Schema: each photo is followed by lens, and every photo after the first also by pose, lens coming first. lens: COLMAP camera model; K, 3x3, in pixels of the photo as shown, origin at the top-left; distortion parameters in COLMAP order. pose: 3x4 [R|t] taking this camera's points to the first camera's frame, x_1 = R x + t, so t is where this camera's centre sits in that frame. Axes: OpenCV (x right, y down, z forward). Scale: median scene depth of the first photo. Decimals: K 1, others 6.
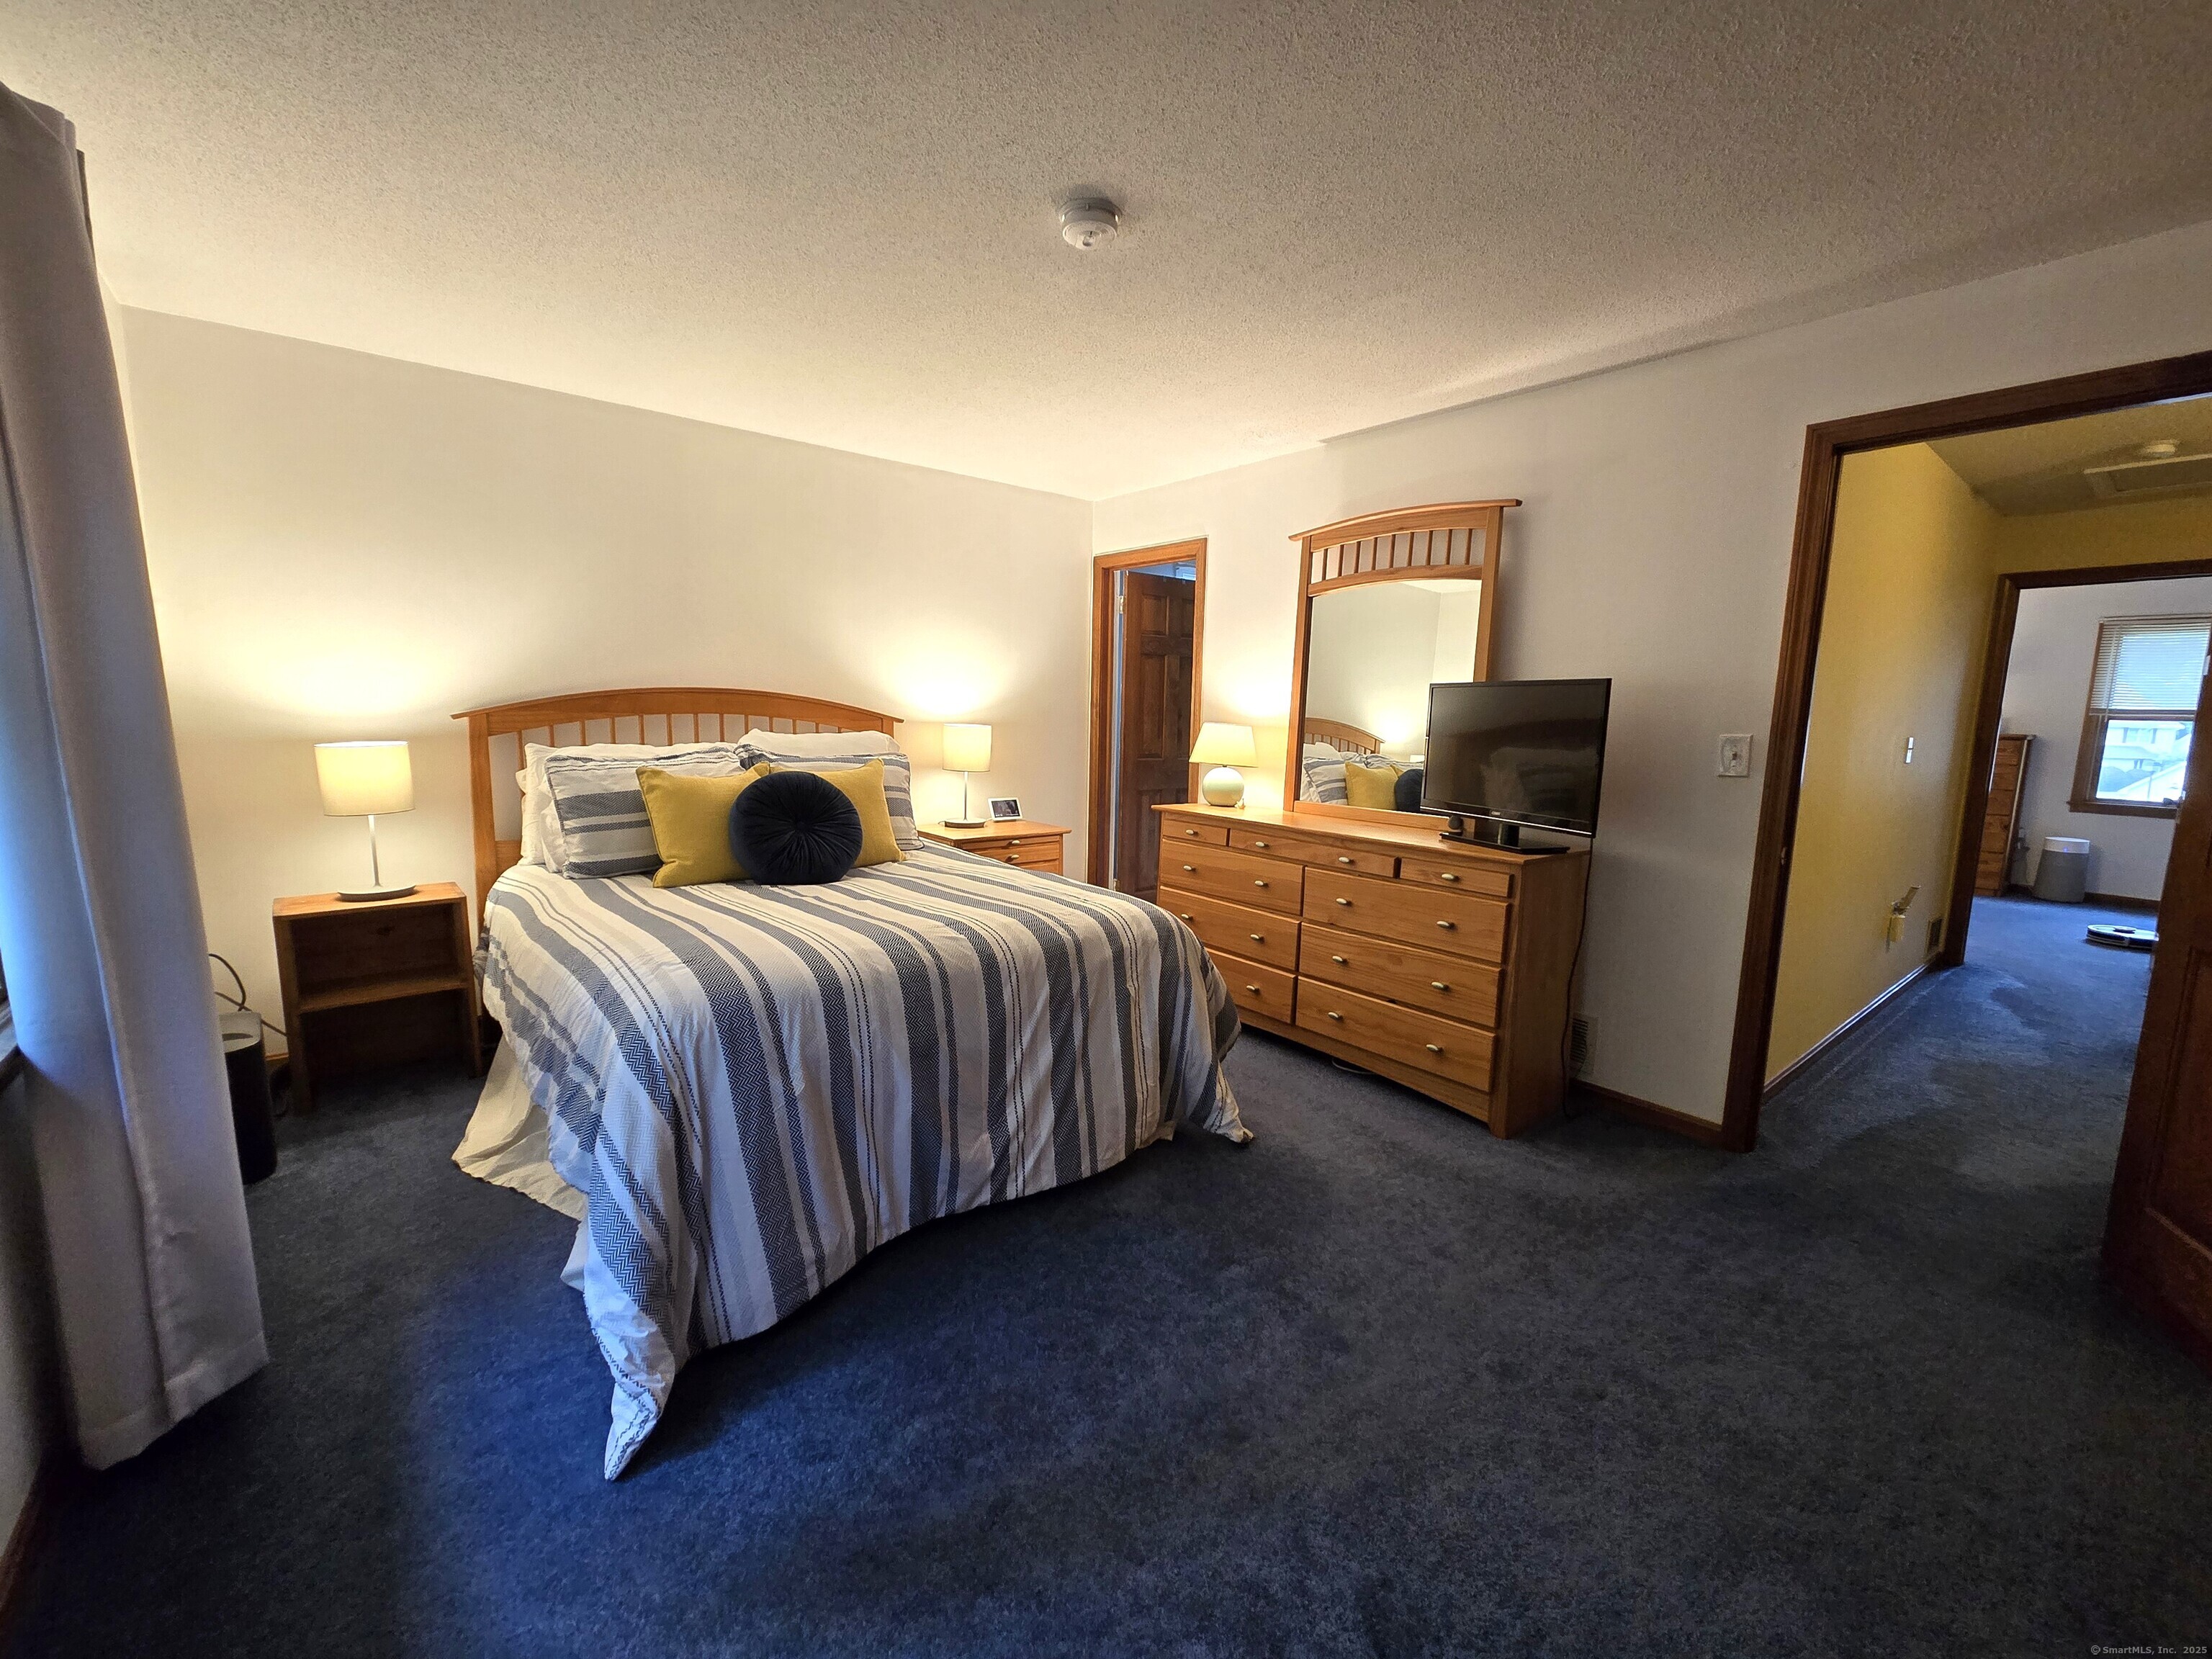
lens RADIAL K [[909.2, 0, 1102.1], [0, 909.2, 831.1], [0, 0, 1]] dist [-0.000172, 0.000603]
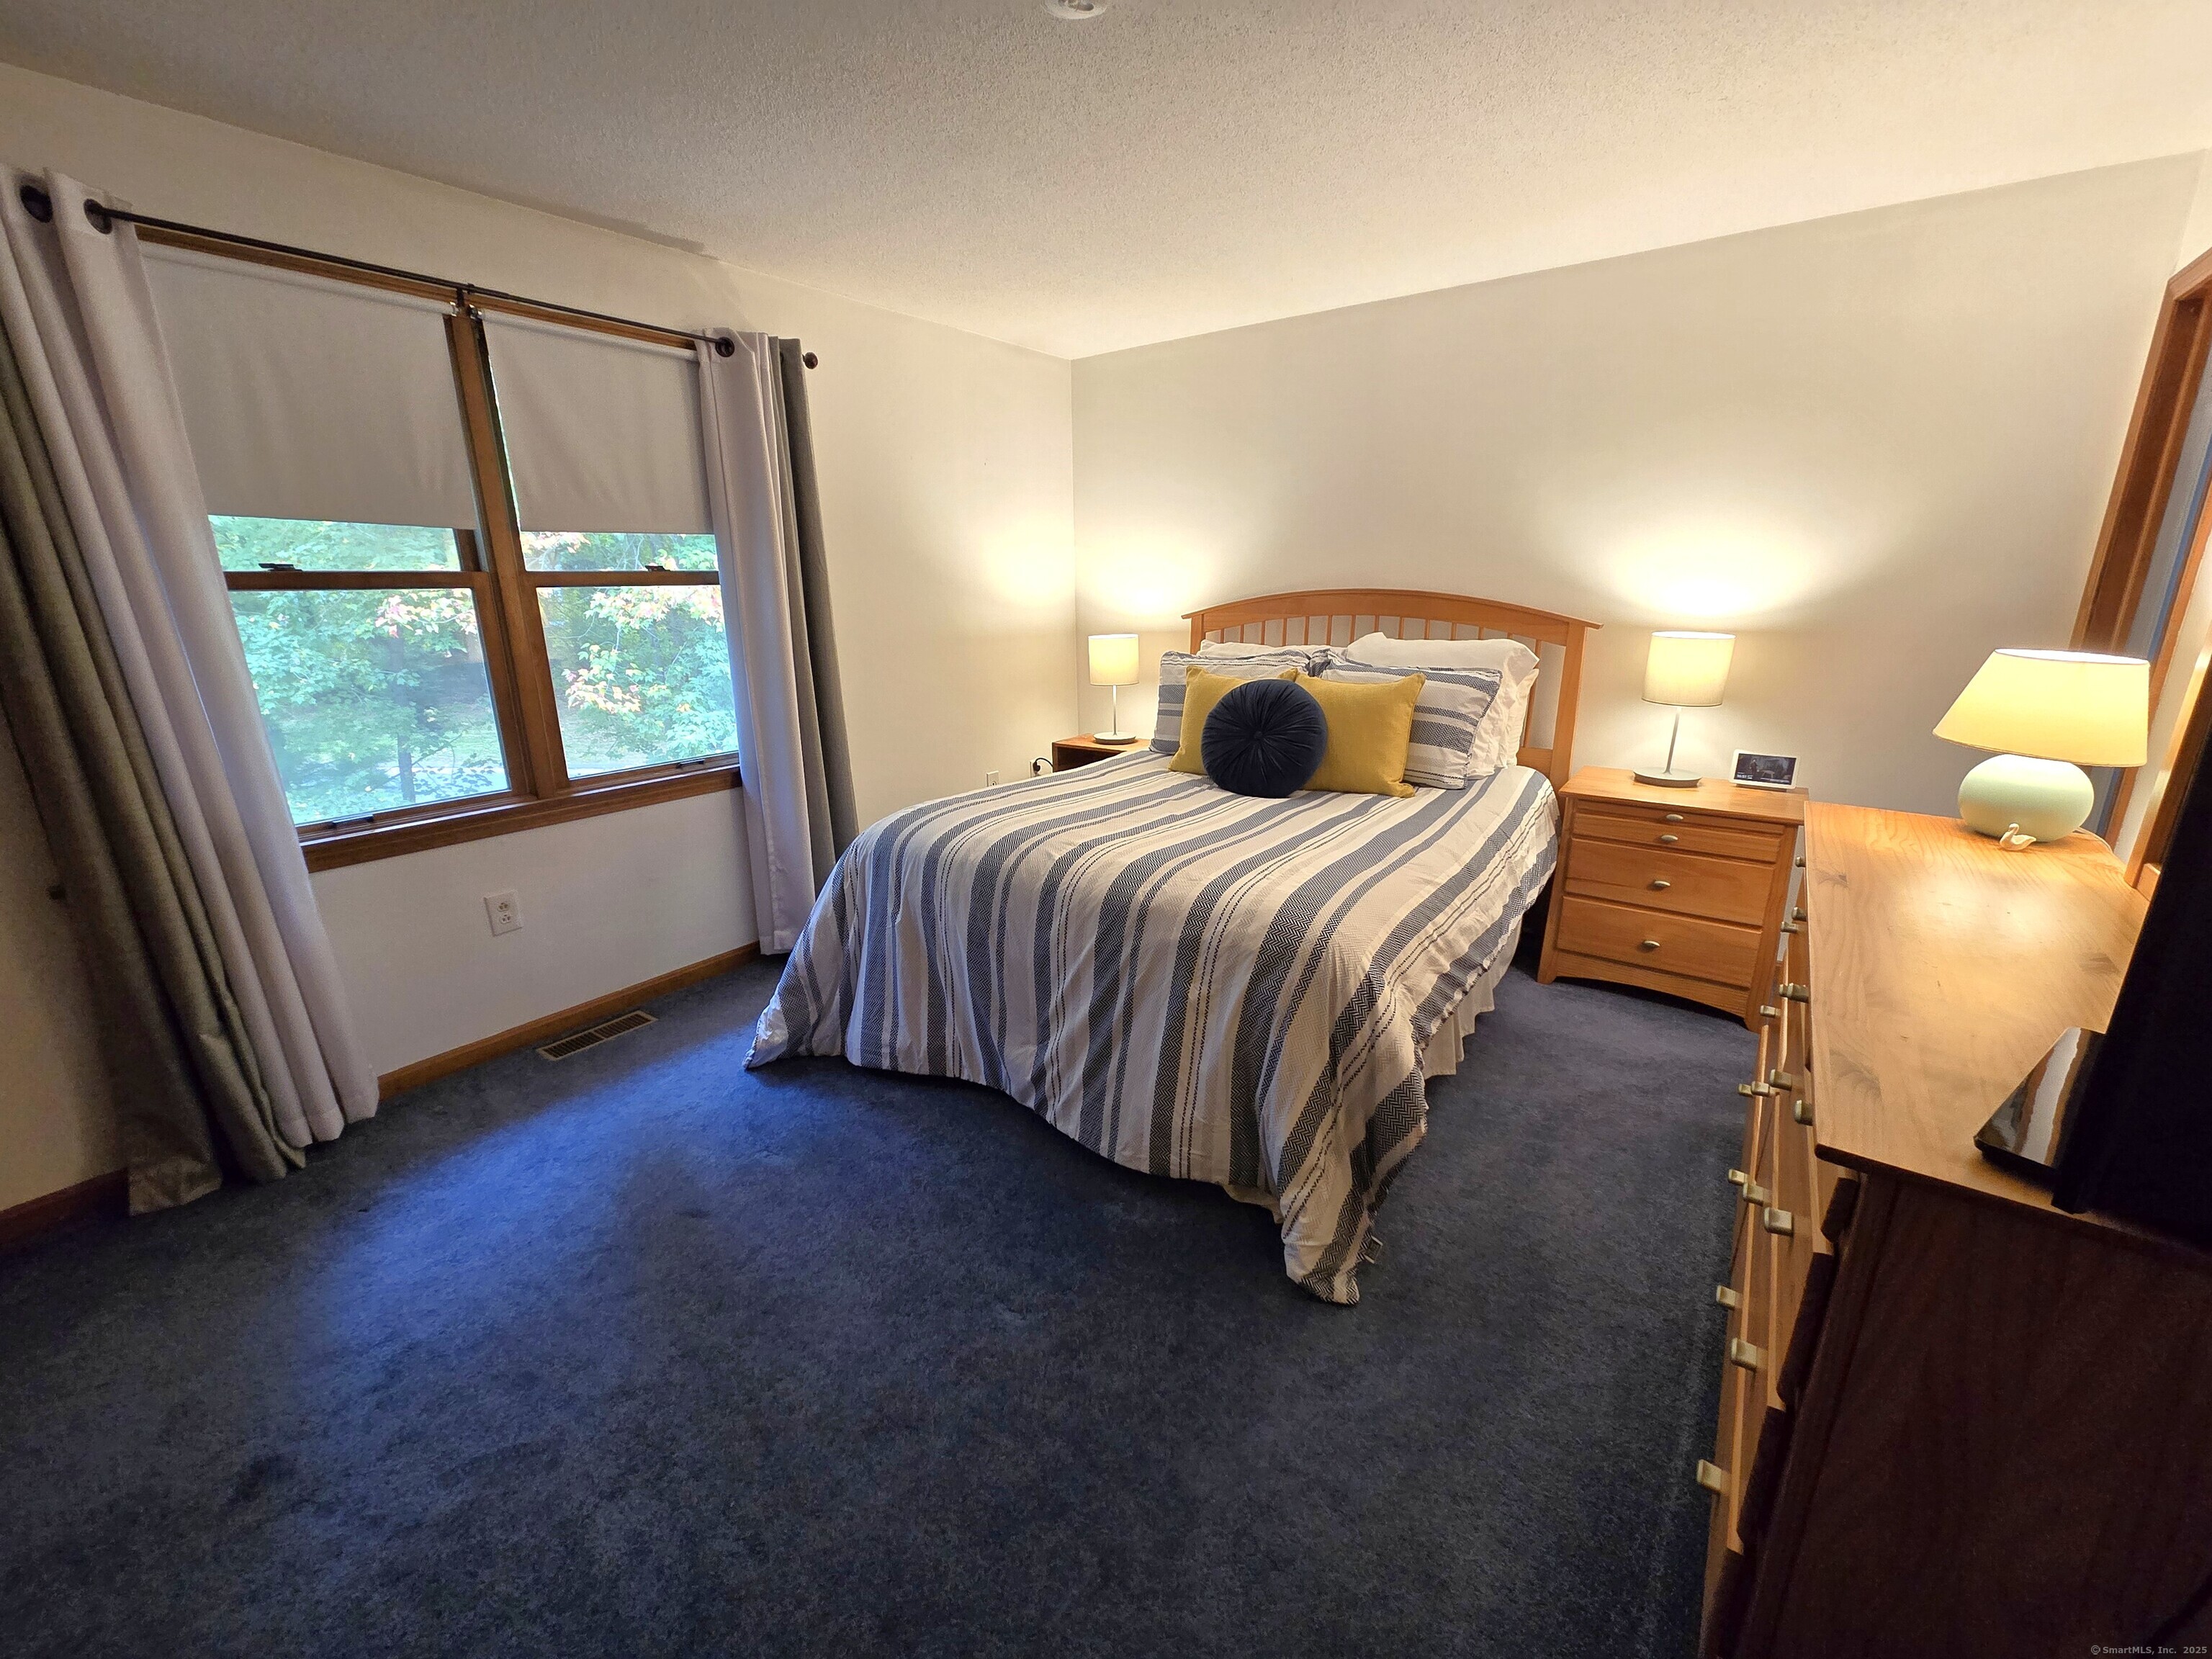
lens RADIAL K [[909.2, 0, 1102.1], [0, 909.2, 831.1], [0, 0, 1]] dist [-0.000172, 0.000603]
pose [[0.249050, 0.238934, -0.938554, 0.747498], [-0.118273, 0.969340, 0.215387, -0.125900], [0.961242, 0.057363, 0.269673, 0.732786]]
